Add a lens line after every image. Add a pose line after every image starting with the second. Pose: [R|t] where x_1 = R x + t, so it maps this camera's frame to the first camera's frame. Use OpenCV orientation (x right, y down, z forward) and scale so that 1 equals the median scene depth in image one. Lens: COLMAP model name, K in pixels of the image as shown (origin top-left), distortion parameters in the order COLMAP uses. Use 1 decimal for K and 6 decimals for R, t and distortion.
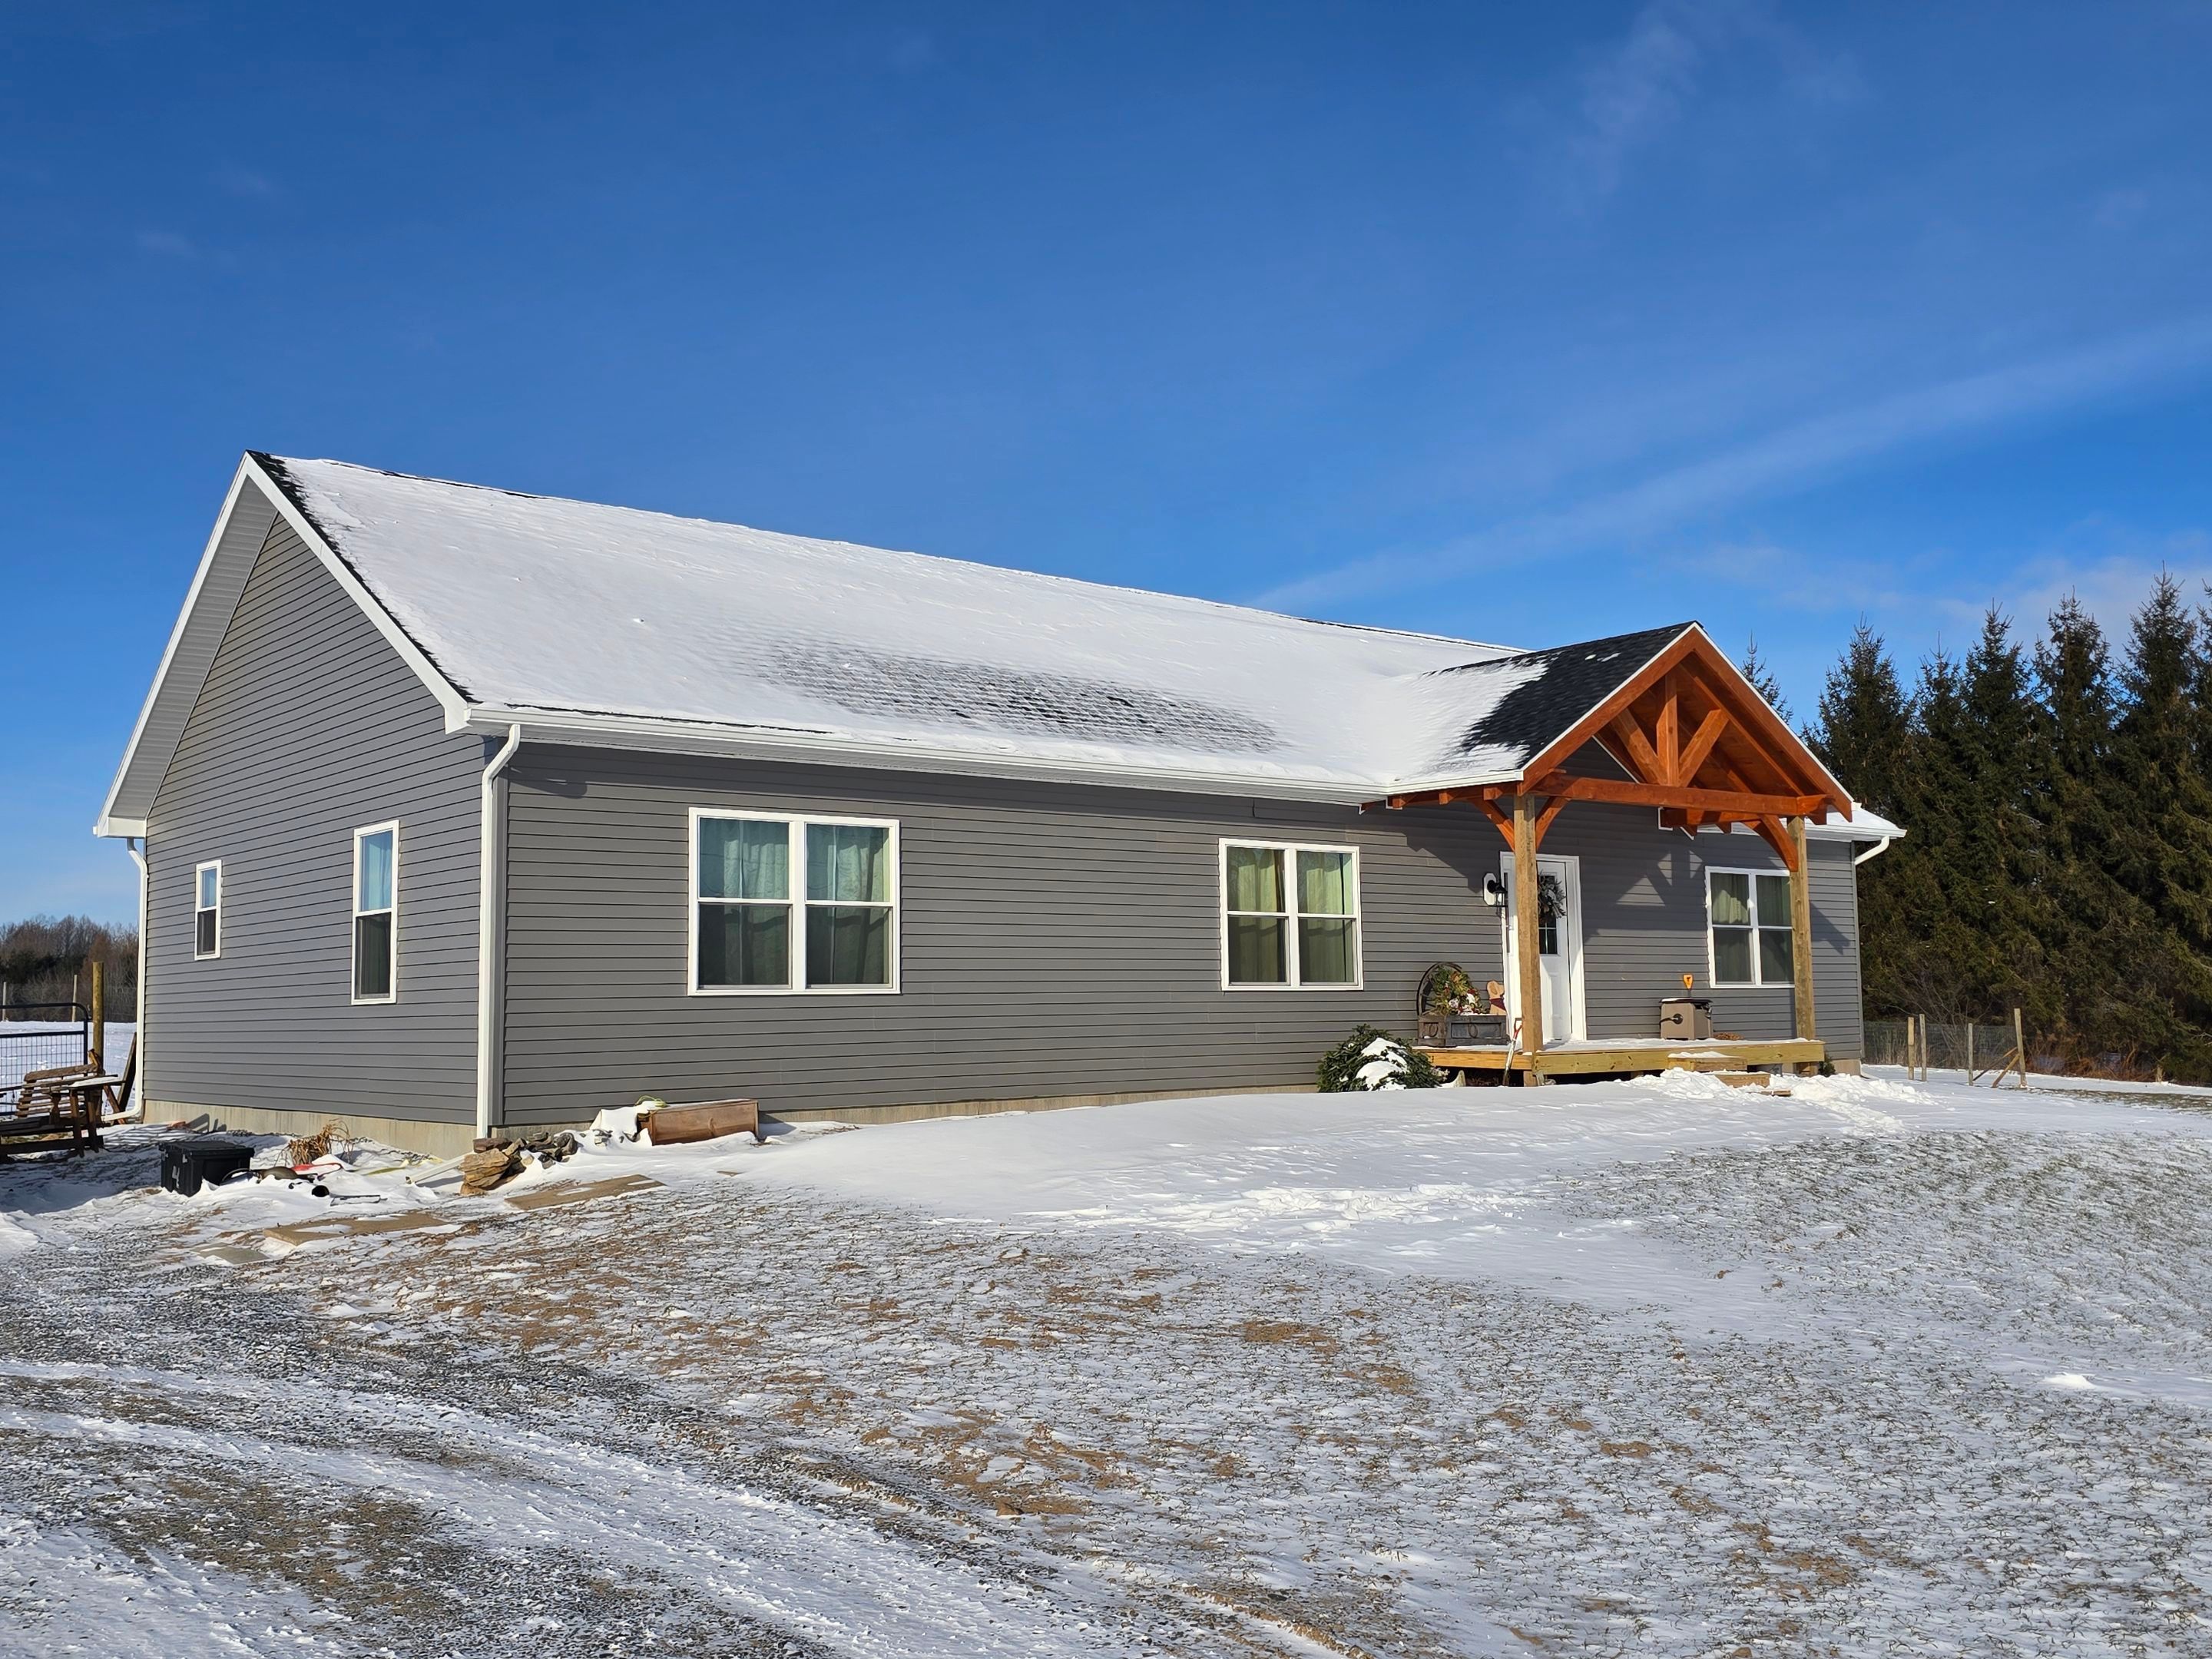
lens RADIAL K [[2001.1, 0, 1093.3], [0, 2001.1, 779.4], [0, 0, 1]] dist [0.098547, 0.001100]
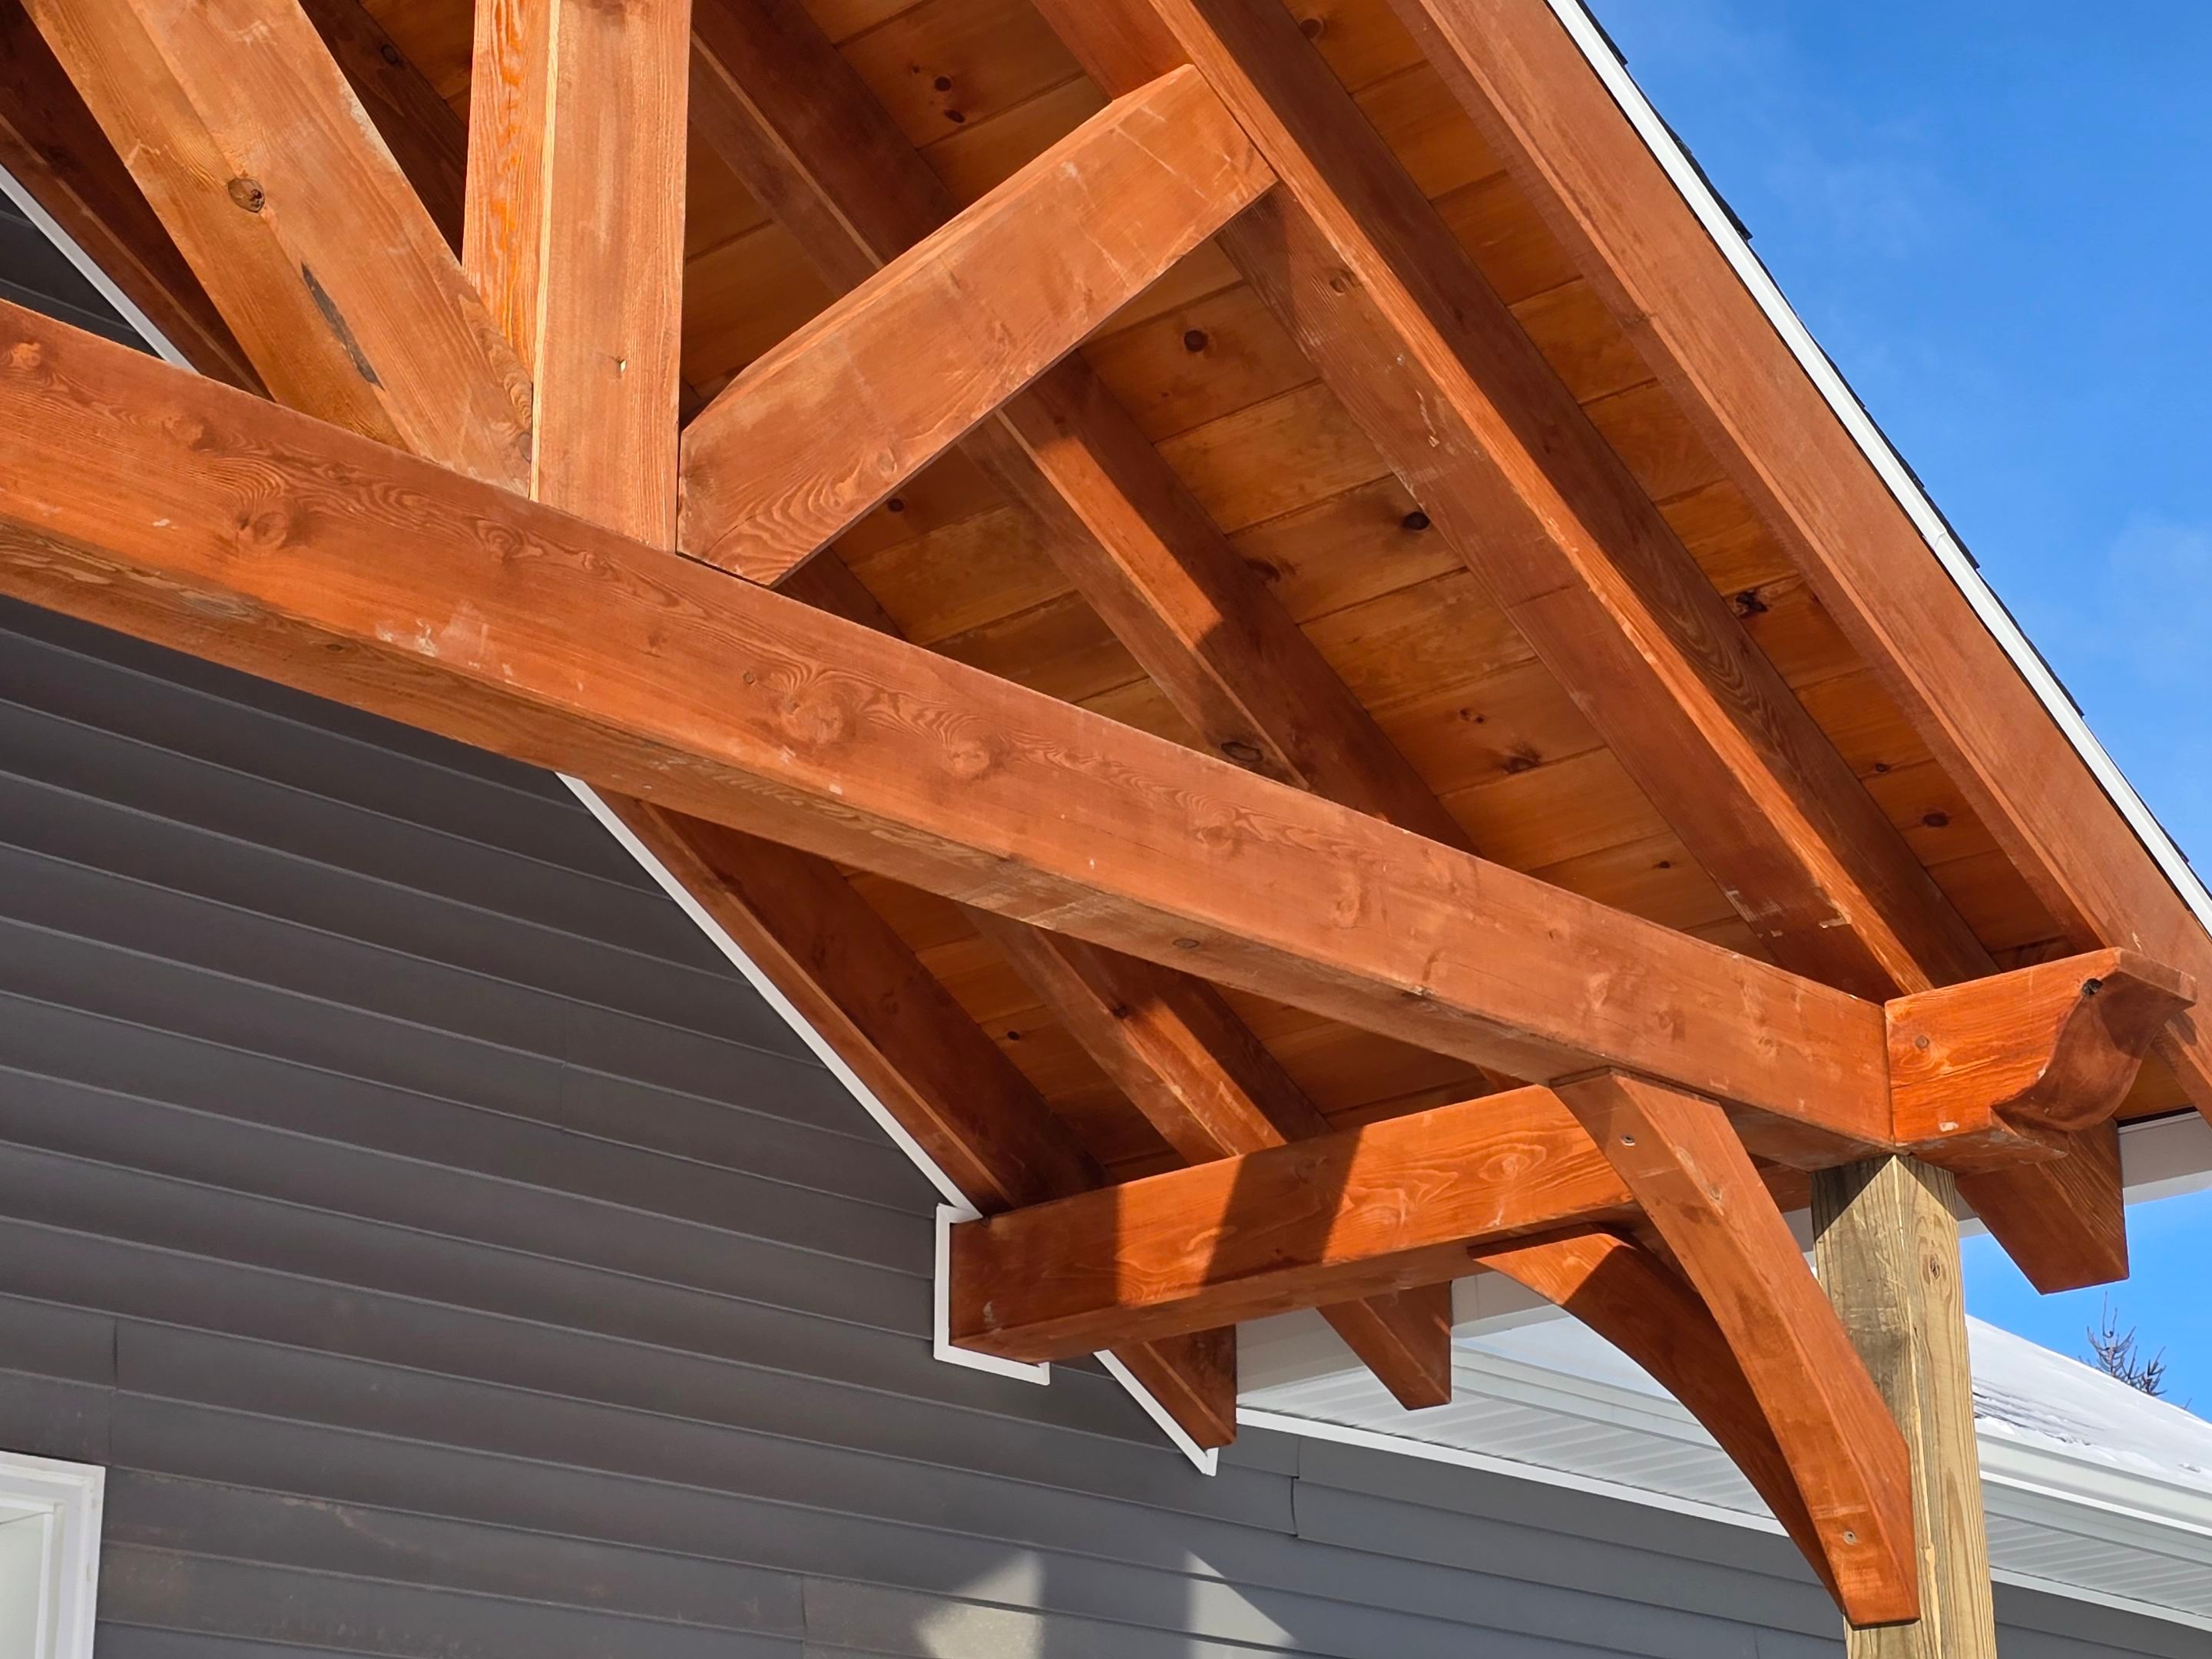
lens RADIAL K [[4150.3, 0, 1106.9], [0, 4150.3, 830.6], [0, 0, 1]] dist [0.147825, 0.000000]
pose [[0.991105, 0.056649, 0.120423, 0.274119], [-0.027890, 0.973197, -0.228275, 0.057311], [-0.130127, 0.222886, 0.966120, 0.772254]]
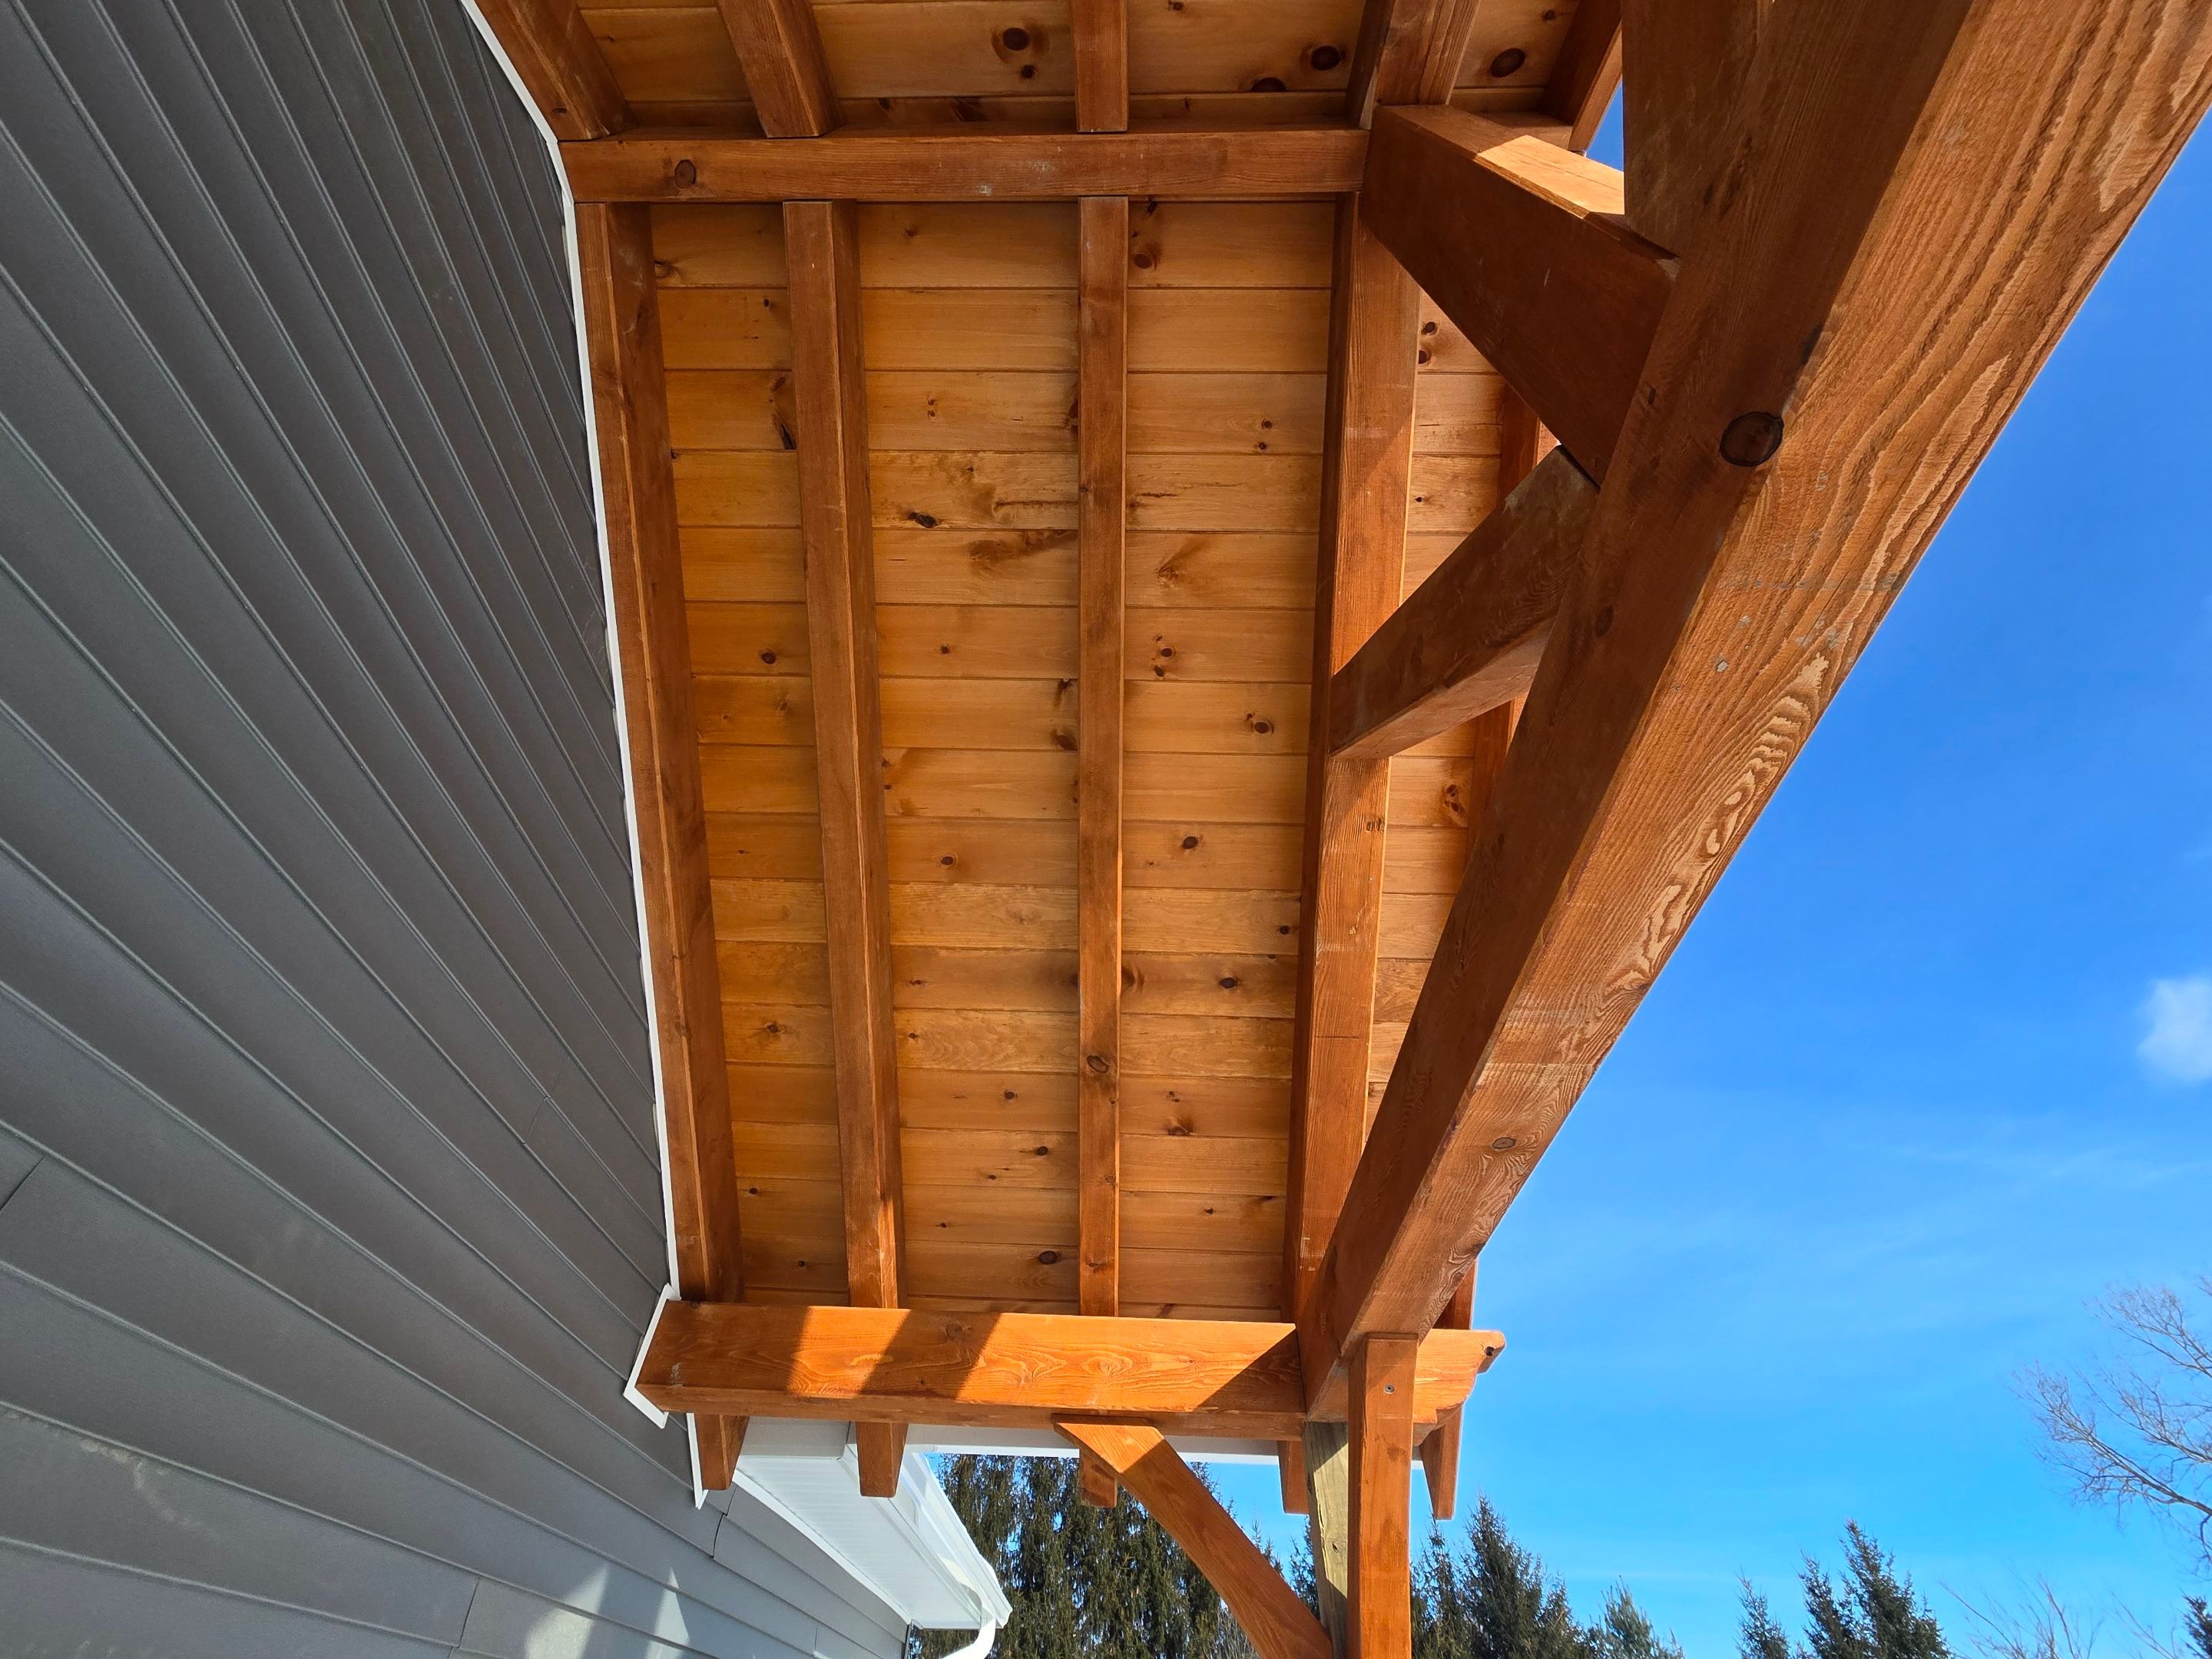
lens RADIAL K [[903.6, 0, 1101.1], [0, 903.6, 810.7], [0, 0, 1]] dist [-0.006051, -0.000611]
pose [[0.643683, 0.595197, 0.481054, 0.249244], [-0.136431, 0.707766, -0.693148, 0.041574], [-0.753033, 0.380538, 0.536780, 0.959609]]
